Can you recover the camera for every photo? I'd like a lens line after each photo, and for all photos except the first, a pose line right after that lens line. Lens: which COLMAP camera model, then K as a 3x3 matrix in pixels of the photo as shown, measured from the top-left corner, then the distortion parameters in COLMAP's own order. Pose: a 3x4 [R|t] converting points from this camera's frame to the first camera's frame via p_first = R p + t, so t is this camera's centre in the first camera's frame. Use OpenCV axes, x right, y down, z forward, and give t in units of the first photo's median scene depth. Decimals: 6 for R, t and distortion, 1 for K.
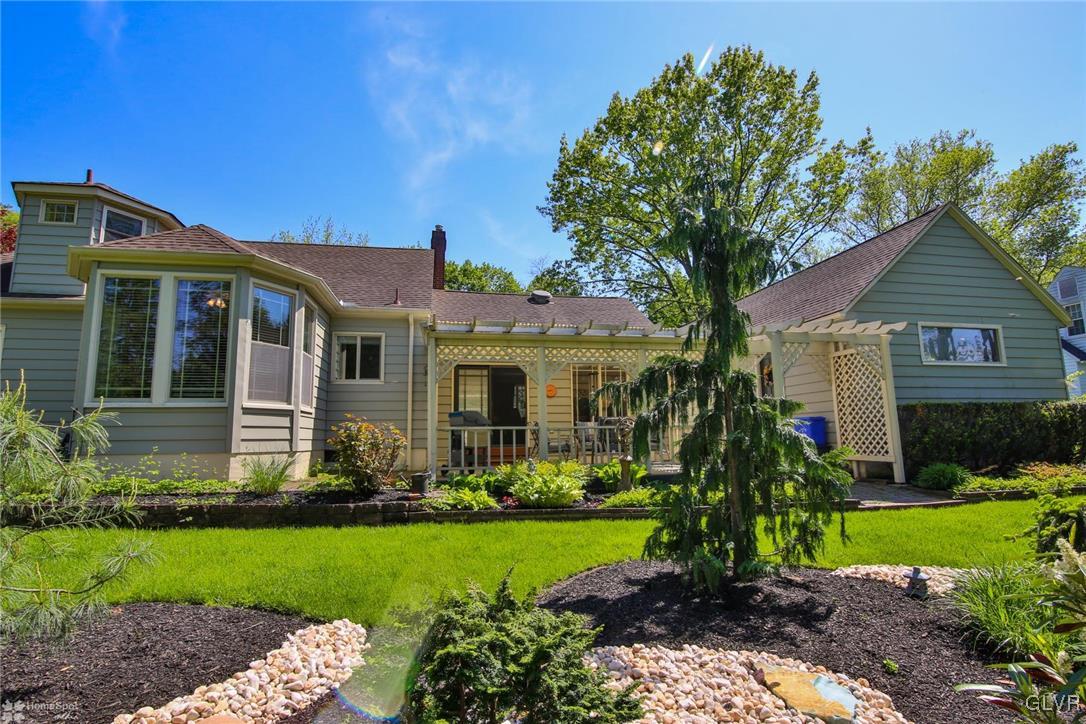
lens RADIAL K [[530.5, 0, 542.9], [0, 530.5, 364.2], [0, 0, 1]] dist [-0.019943, 0.000437]
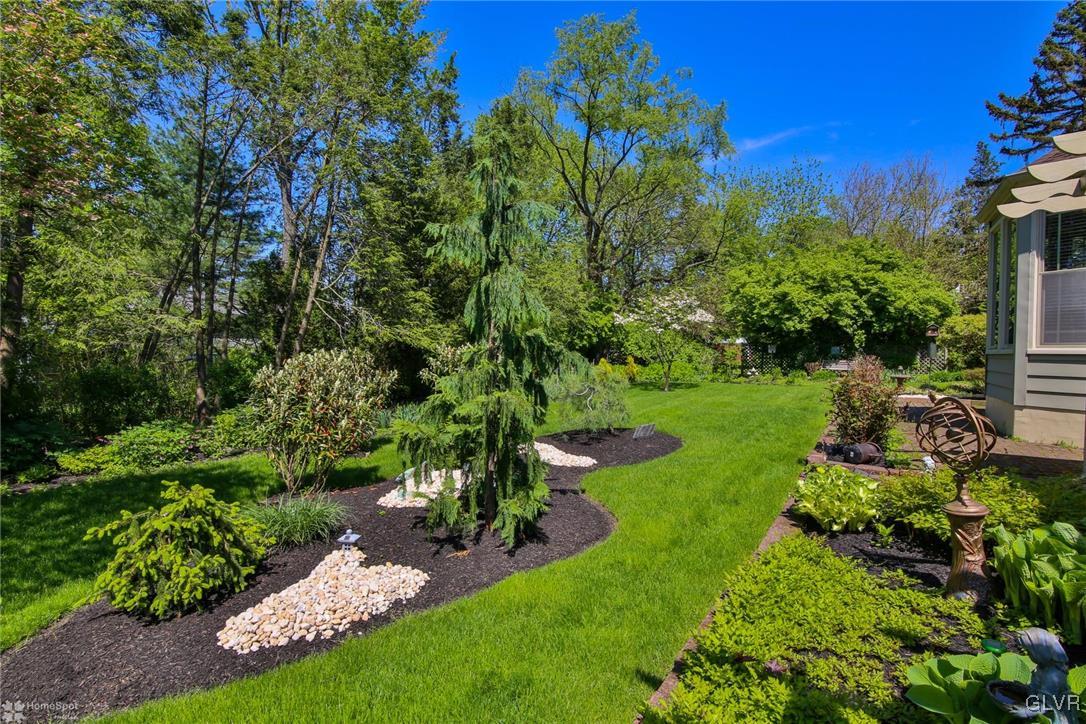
lens RADIAL K [[530.5, 0, 542.9], [0, 530.5, 364.2], [0, 0, 1]] dist [-0.019943, 0.000437]
pose [[-0.720501, 0.028069, -0.692885, 0.540159], [0.094196, 0.993881, -0.057688, 0.066798], [0.687026, -0.106831, -0.718736, 0.972597]]
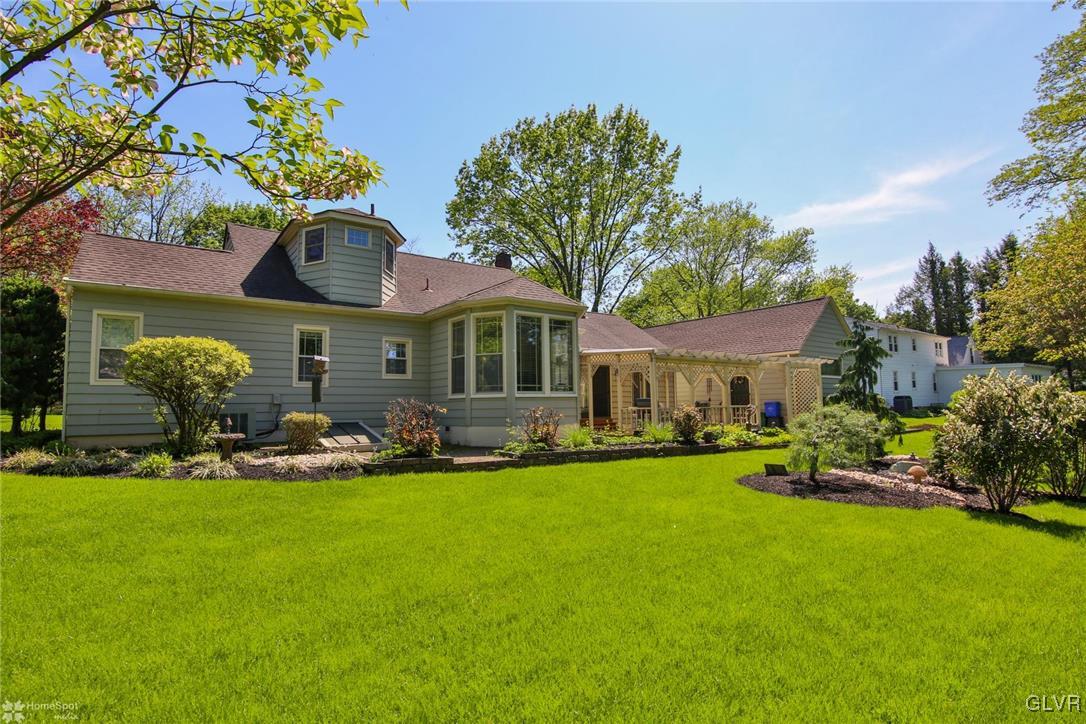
lens RADIAL K [[530.5, 0, 542.9], [0, 530.5, 364.2], [0, 0, 1]] dist [-0.019943, 0.000437]
pose [[0.901398, 0.036275, 0.431470, -1.323939], [-0.061209, 0.997153, 0.044039, -0.085146], [-0.428644, -0.066107, 0.901052, -0.455242]]
